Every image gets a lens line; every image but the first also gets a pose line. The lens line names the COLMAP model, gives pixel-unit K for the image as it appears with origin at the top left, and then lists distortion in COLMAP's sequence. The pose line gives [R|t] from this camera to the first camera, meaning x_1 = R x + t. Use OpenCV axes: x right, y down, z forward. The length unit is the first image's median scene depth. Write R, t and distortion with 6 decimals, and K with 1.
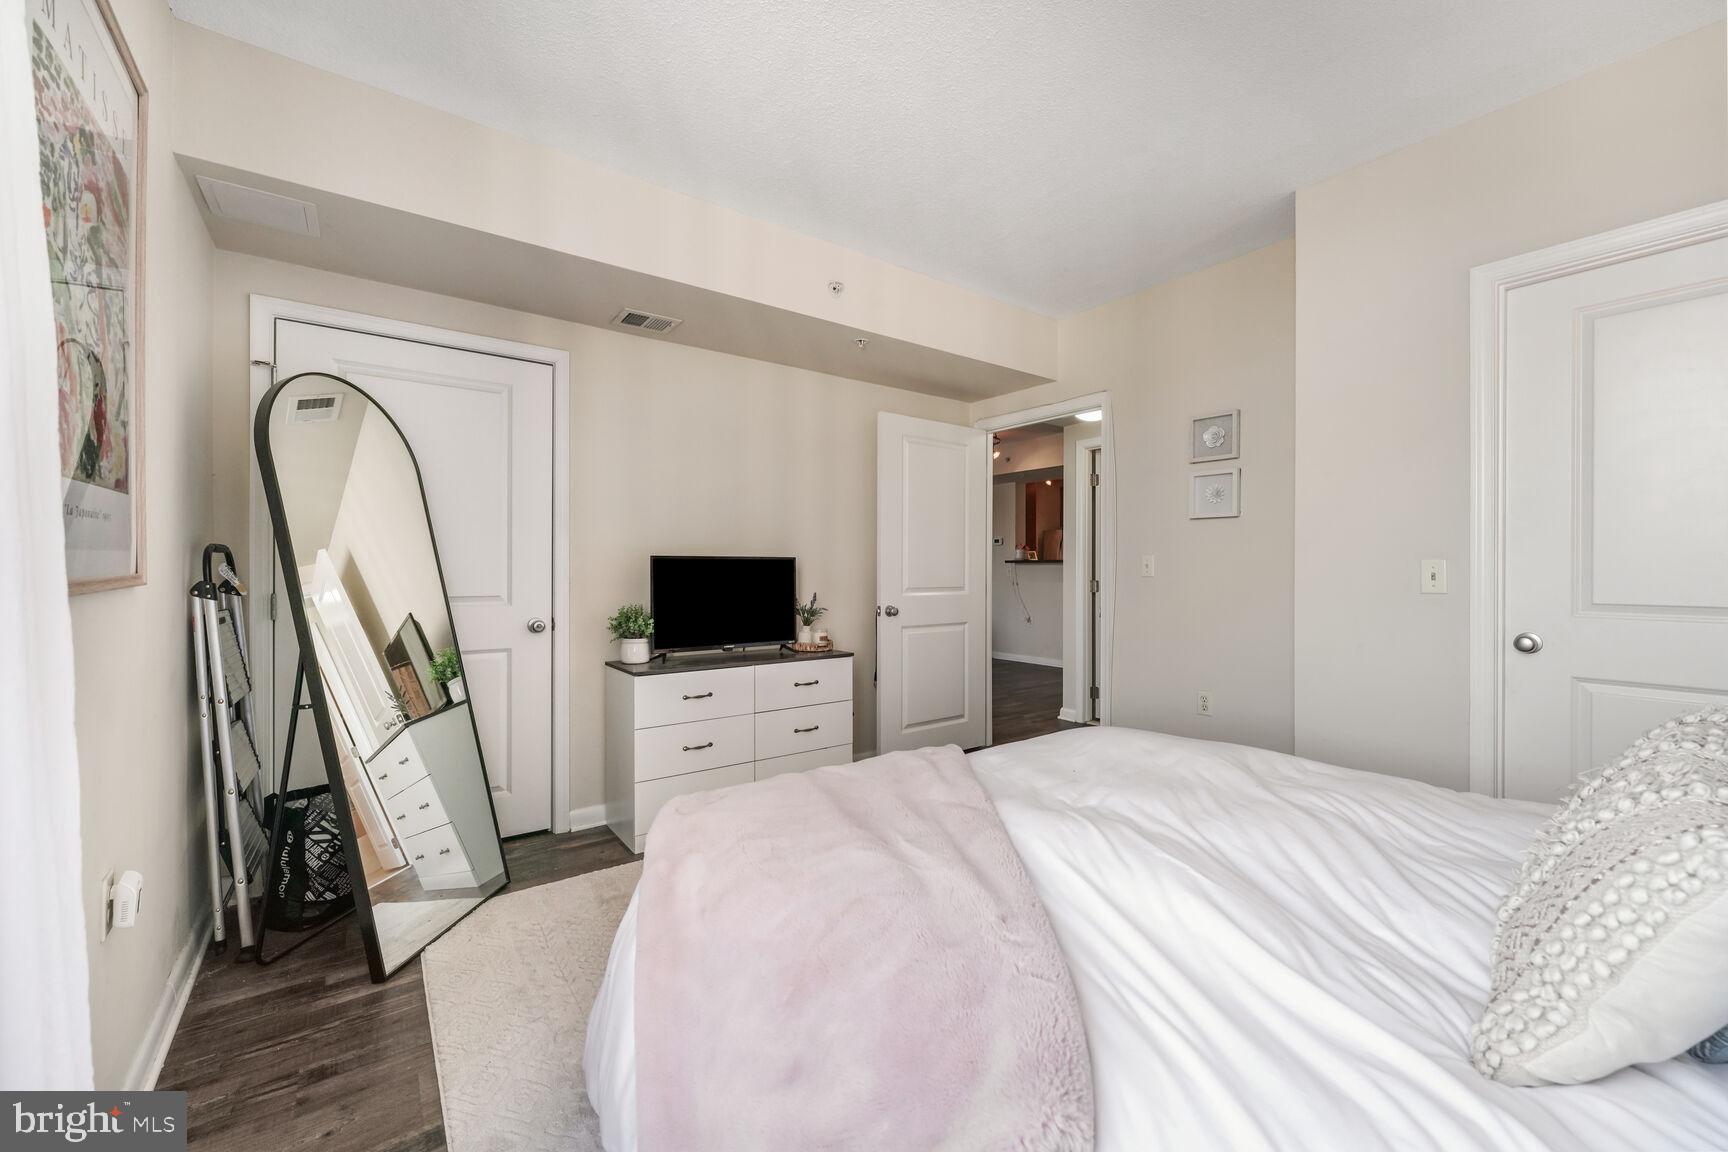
lens RADIAL K [[684.8, 0, 864.0], [0, 684.8, 576.0], [0, 0, 1]] dist [-0.000422, -0.000006]
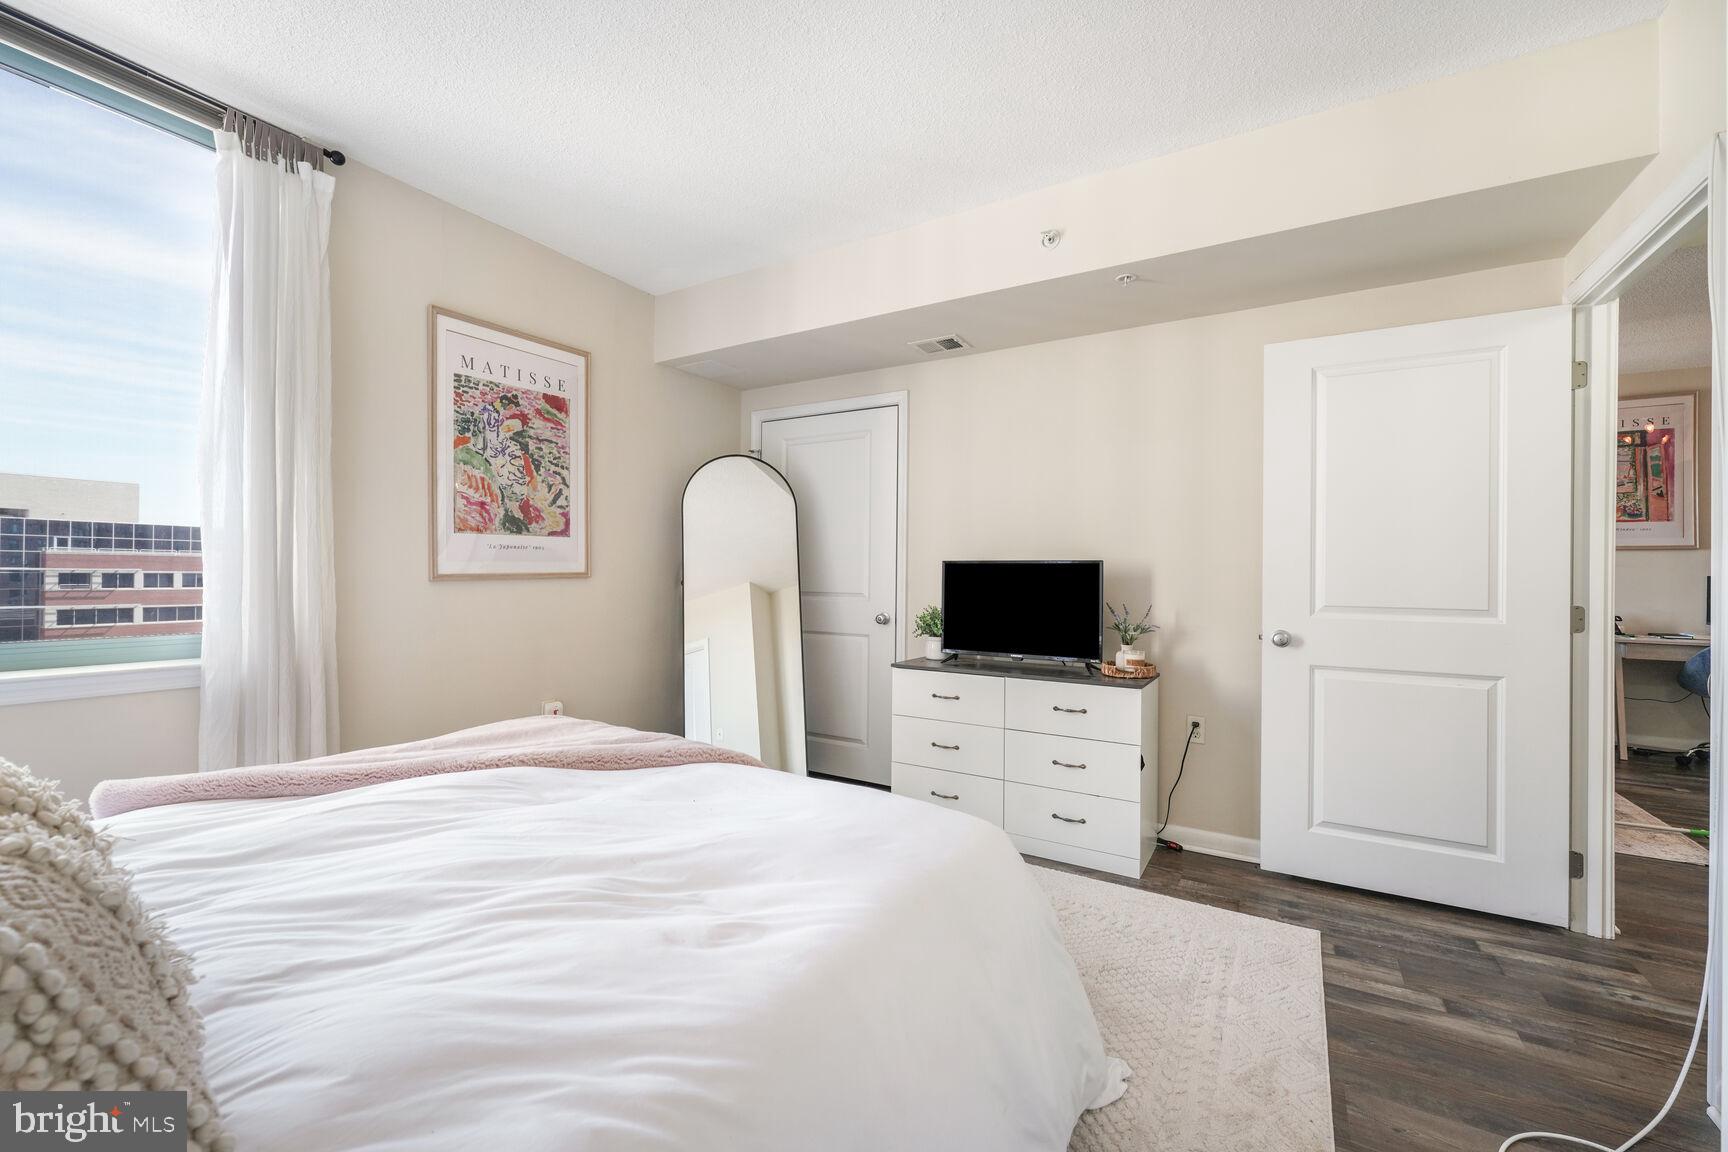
lens RADIAL K [[694.0, 0, 870.1], [0, 694.0, 557.0], [0, 0, 1]] dist [-0.000181, 0.000080]
pose [[0.386546, -0.016202, -0.922128, 0.644800], [-0.016518, 0.999564, -0.024487, -0.006707], [0.922122, 0.024697, 0.386110, 0.470501]]
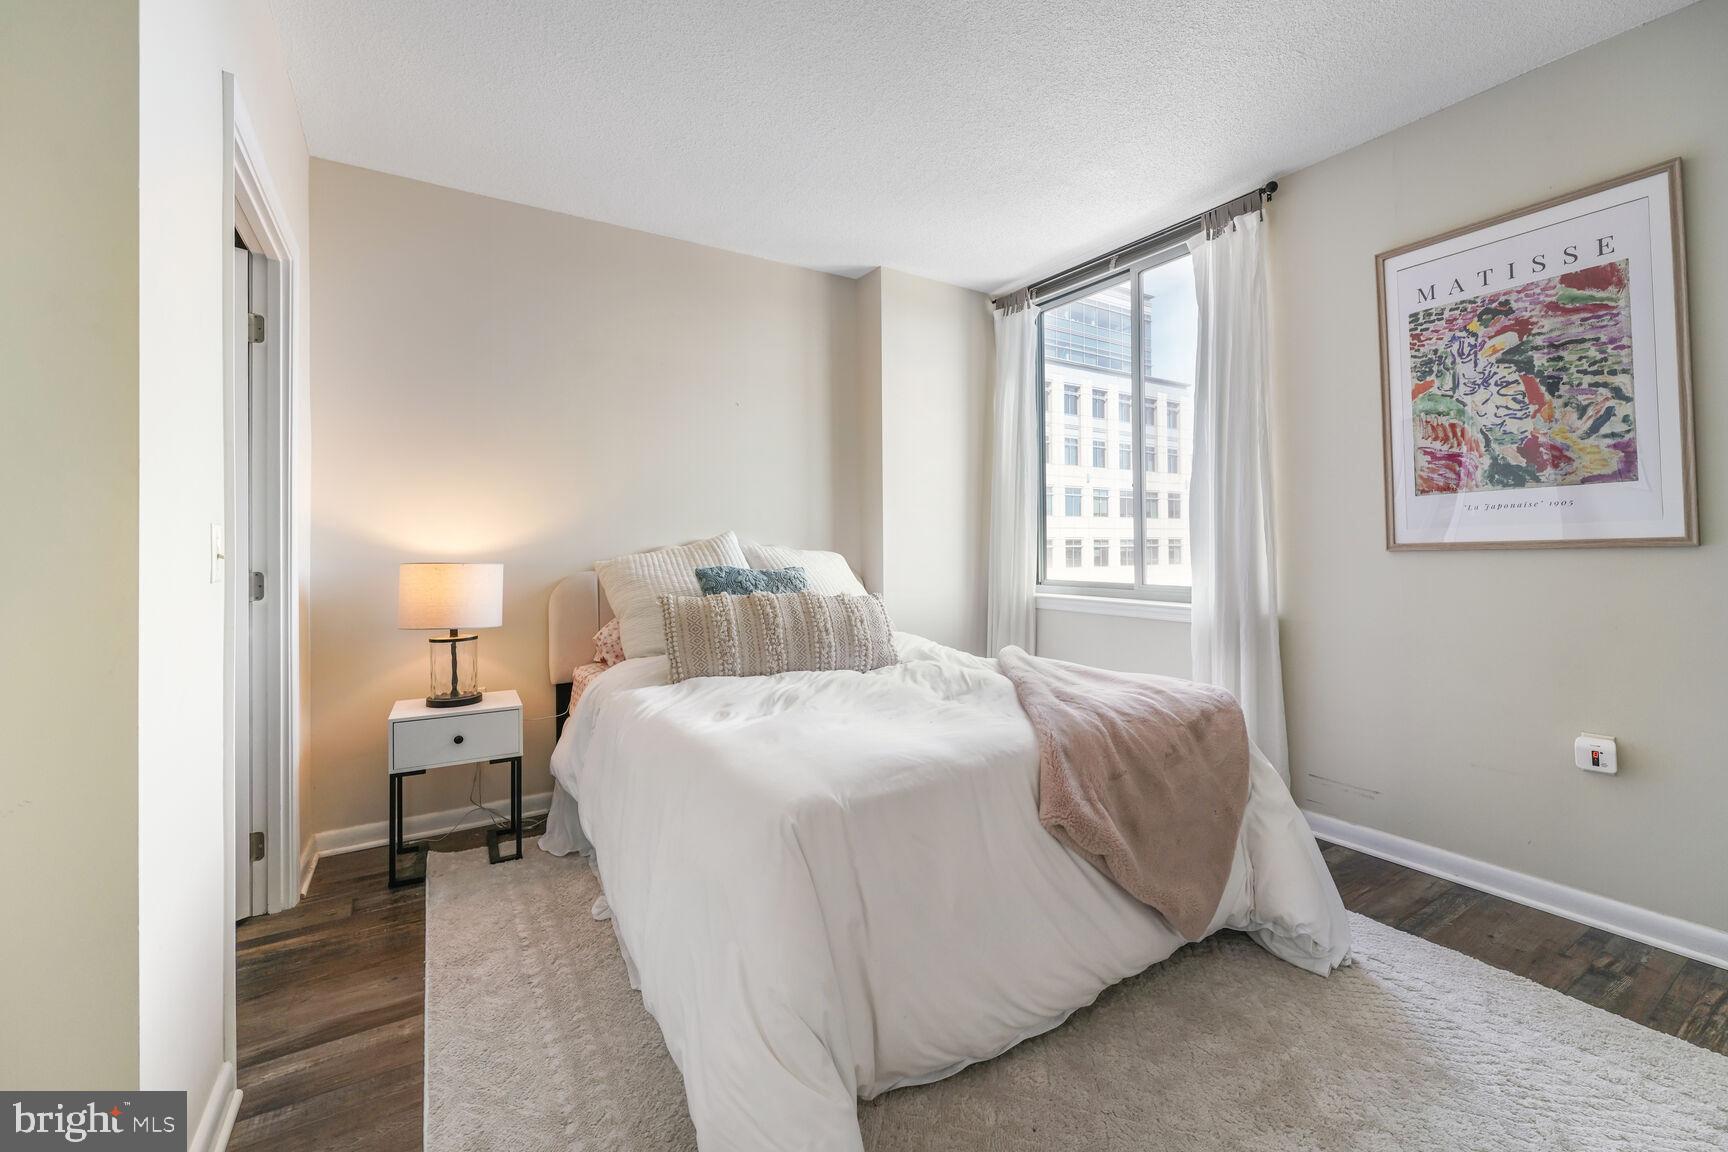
lens RADIAL K [[694.0, 0, 870.1], [0, 694.0, 557.0], [0, 0, 1]] dist [-0.000181, 0.000080]
pose [[-0.997934, 0.001019, 0.064236, 0.176288], [0.002075, 0.999864, 0.016367, 0.004117], [-0.064210, 0.016467, -0.997801, 1.144160]]
